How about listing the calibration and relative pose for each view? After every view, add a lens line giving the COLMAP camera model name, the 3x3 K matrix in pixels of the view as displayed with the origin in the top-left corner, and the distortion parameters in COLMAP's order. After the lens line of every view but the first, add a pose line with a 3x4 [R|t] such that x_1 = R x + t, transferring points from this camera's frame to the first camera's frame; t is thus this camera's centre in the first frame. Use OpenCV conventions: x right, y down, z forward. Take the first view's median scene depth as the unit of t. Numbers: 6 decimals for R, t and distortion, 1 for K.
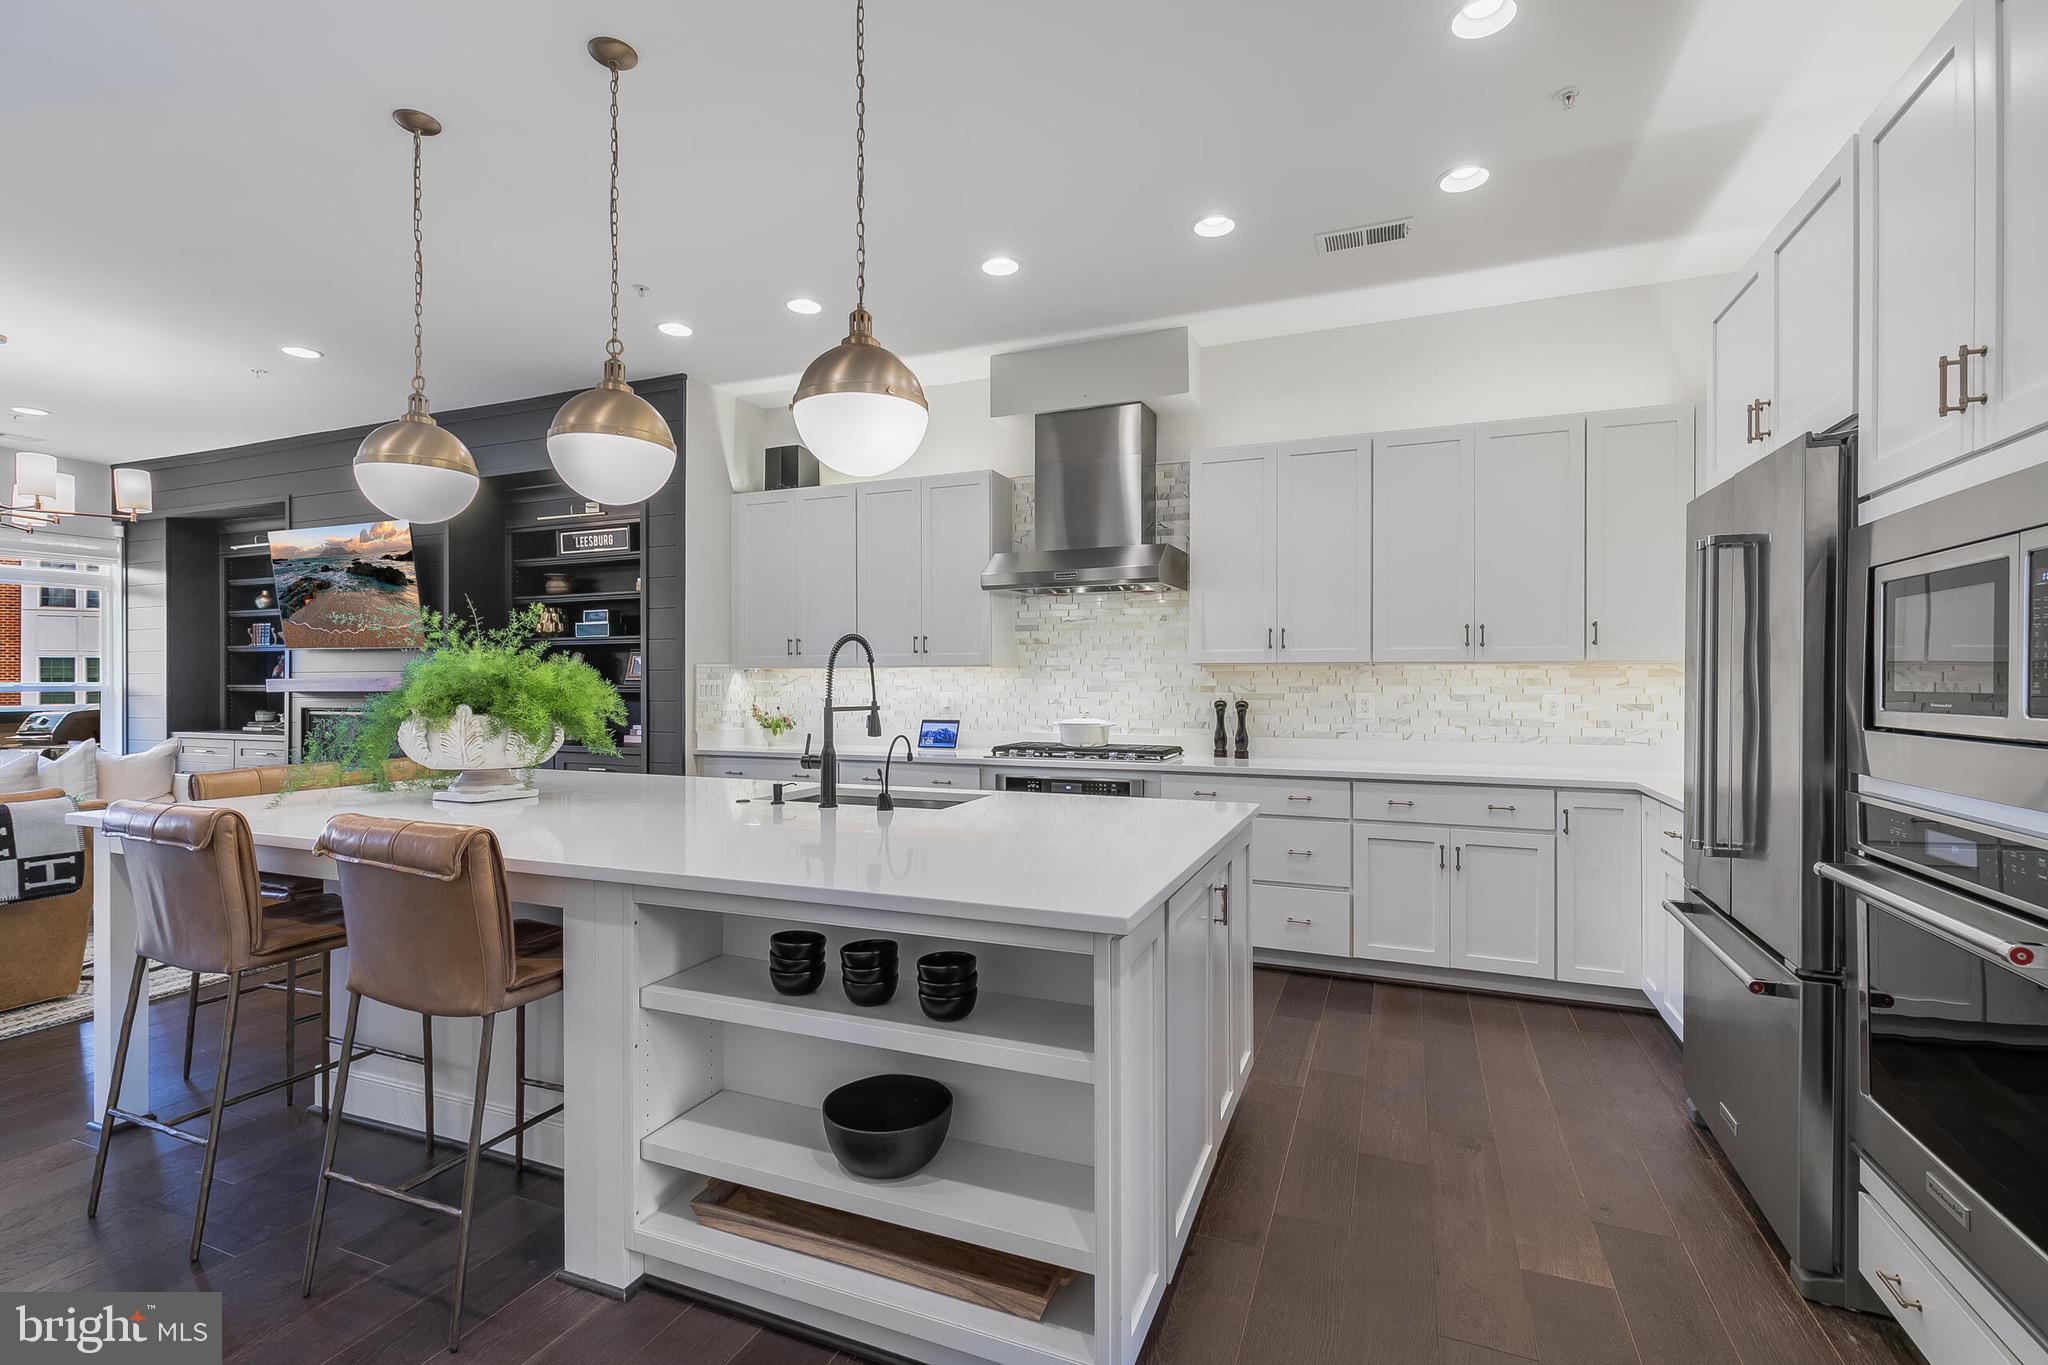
lens RADIAL K [[918.6, 0, 1017.6], [0, 918.6, 682.5], [0, 0, 1]] dist [0.005715, -0.001329]
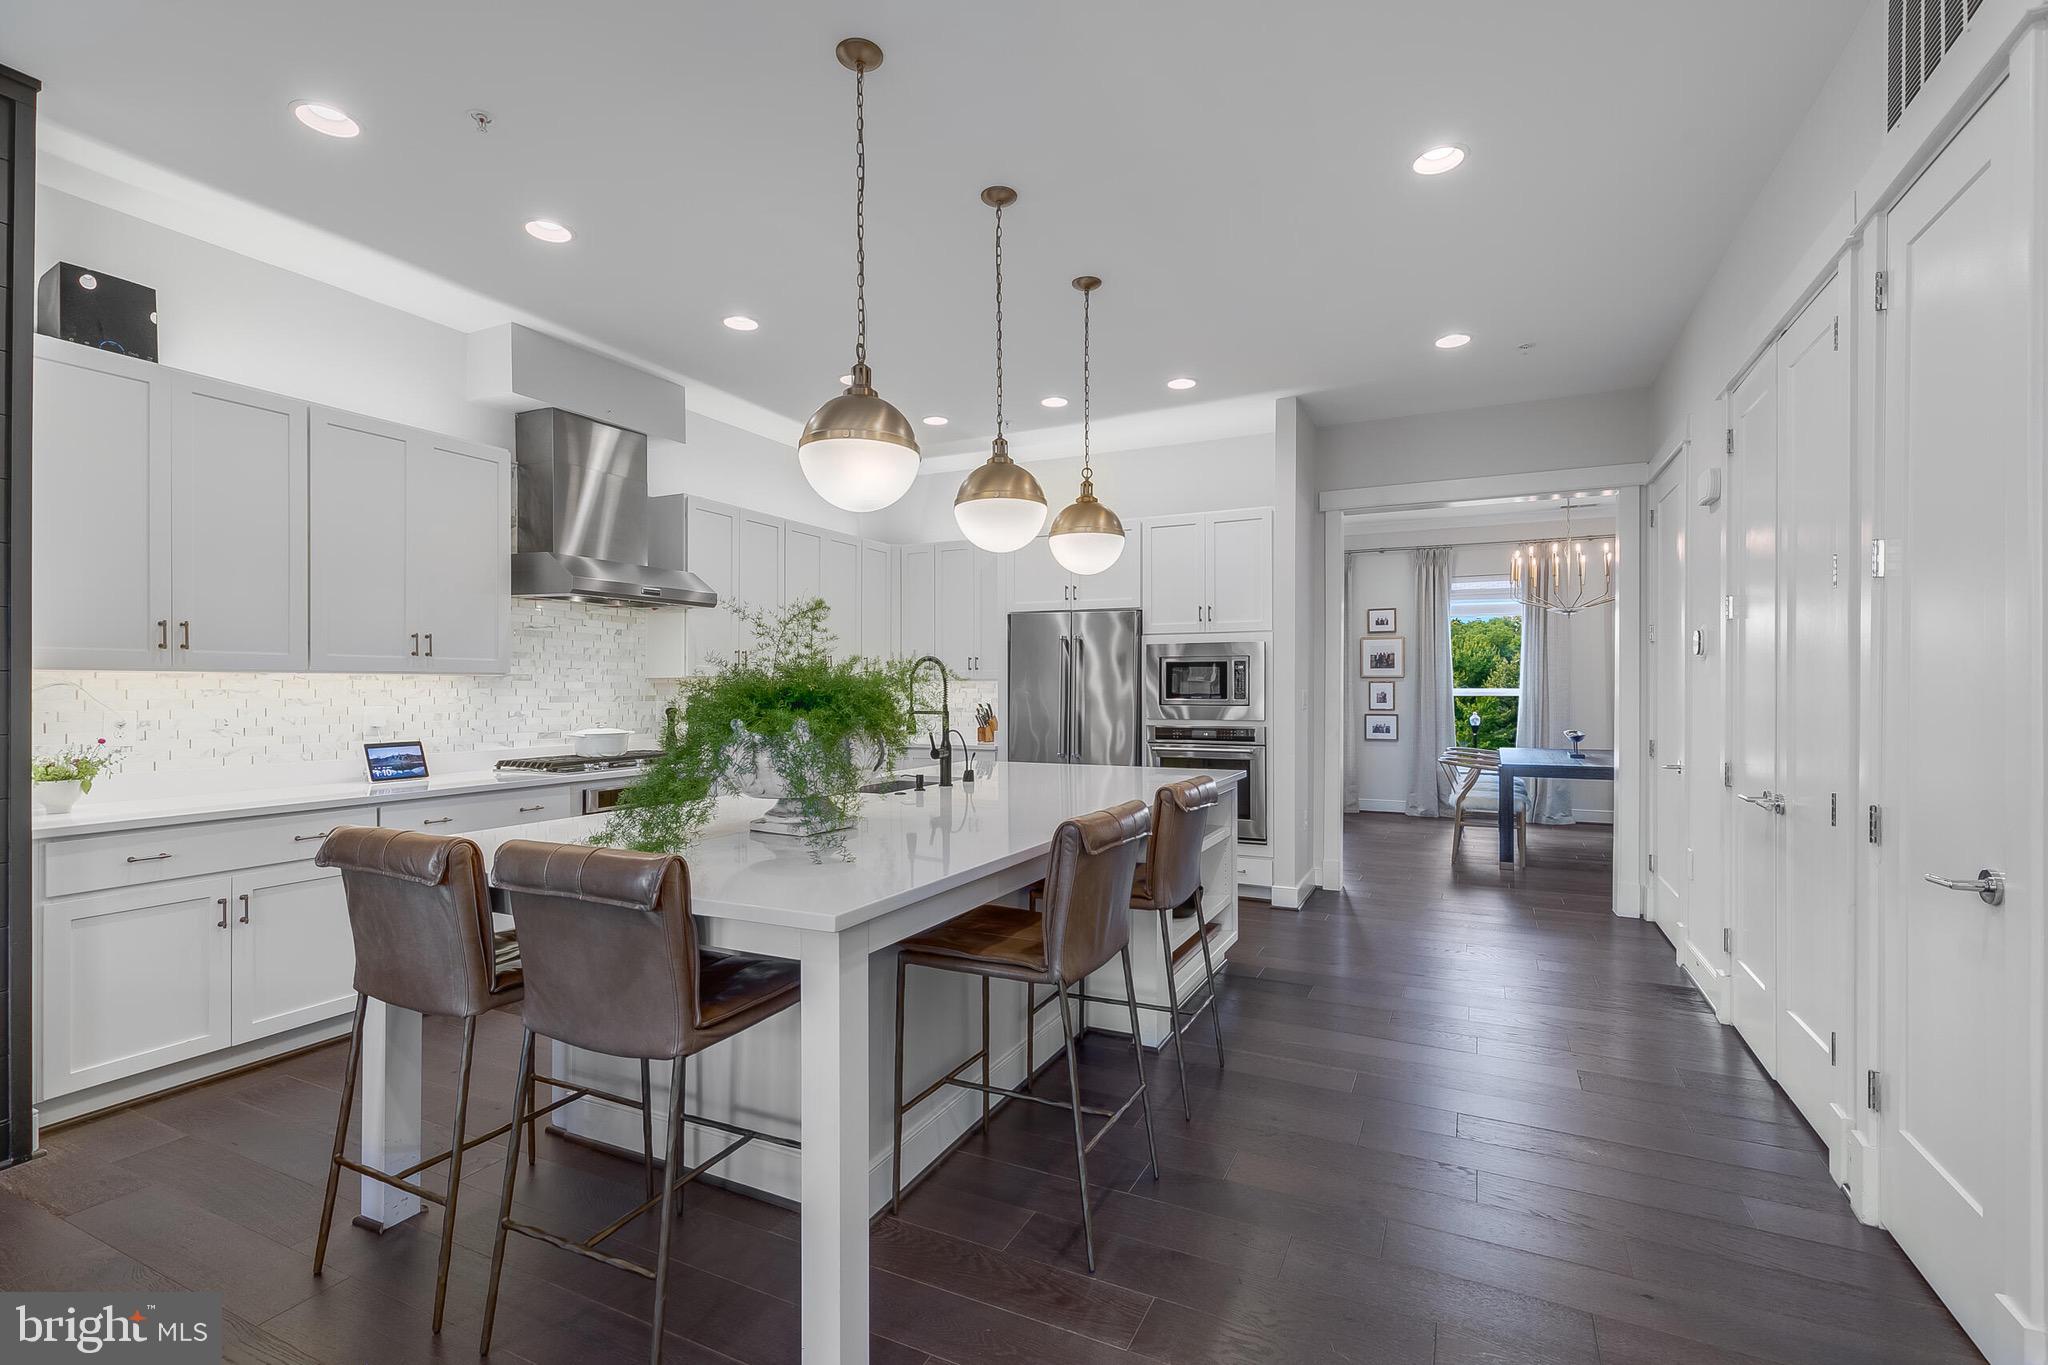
lens RADIAL K [[929.4, 0, 1029.5], [0, 929.4, 686.8], [0, 0, 1]] dist [0.006334, -0.004350]
pose [[0.053747, 0.003392, 0.998549, -0.956305], [0.002197, 0.999991, -0.003515, -0.002229], [-0.998552, 0.002382, 0.053739, 0.495845]]
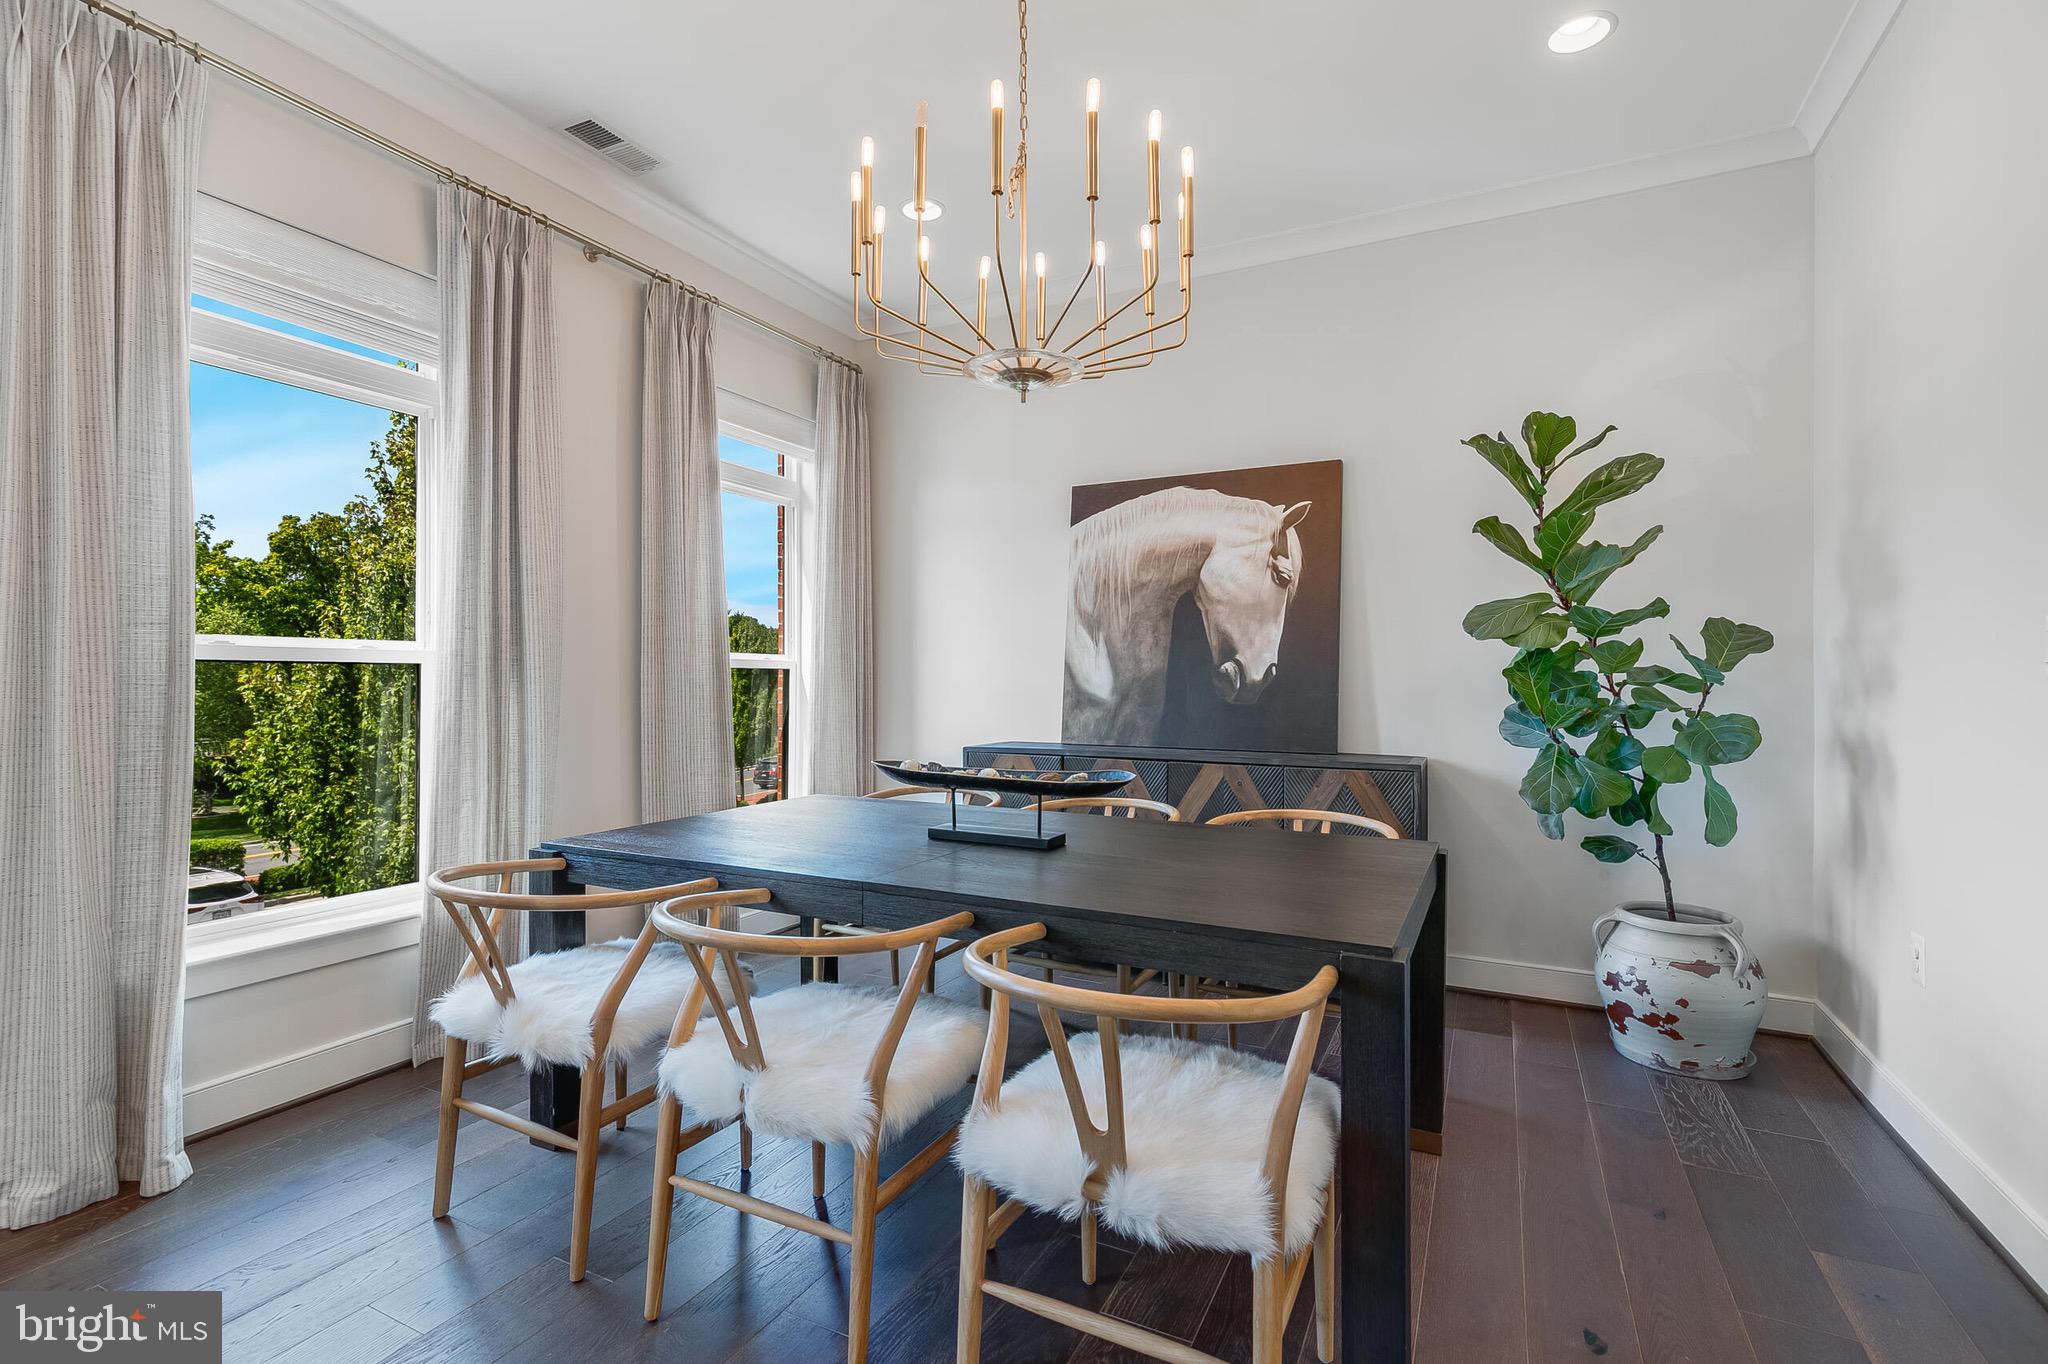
lens RADIAL K [[918.6, 0, 1025.0], [0, 918.6, 678.1], [0, 0, 1]] dist [0.005715, -0.001329]
pose [[-0.997935, 0.000829, 0.064225, 0.687643], [0.000918, 0.999999, 0.001350, 0.022113], [-0.064224, 0.001406, -0.997935, 0.138743]]
